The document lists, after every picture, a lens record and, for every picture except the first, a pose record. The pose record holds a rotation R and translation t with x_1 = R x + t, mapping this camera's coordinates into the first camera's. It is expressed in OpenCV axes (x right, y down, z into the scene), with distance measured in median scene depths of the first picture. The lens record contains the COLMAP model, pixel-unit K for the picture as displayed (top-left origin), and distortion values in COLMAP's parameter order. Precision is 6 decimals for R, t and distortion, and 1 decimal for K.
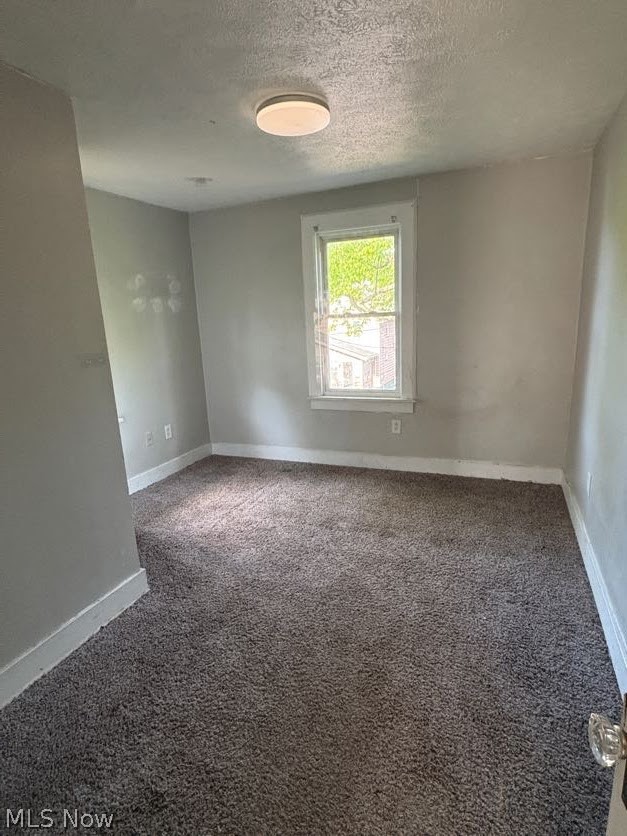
lens RADIAL K [[452.4, 0, 313.5], [0, 452.4, 418.0], [0, 0, 1]] dist [0.001171, 0.000370]
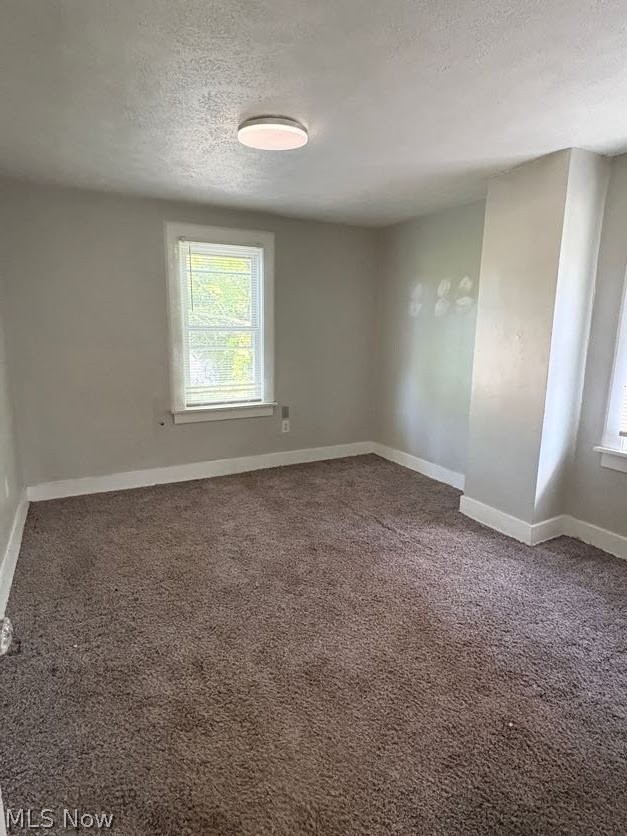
lens RADIAL K [[452.4, 0, 313.5], [0, 452.4, 418.0], [0, 0, 1]] dist [0.001171, 0.000370]
pose [[0.627590, -0.103169, 0.771678, -0.610000], [0.124577, 0.991717, 0.031271, -0.028385], [-0.768513, 0.076508, 0.635244, 0.188606]]
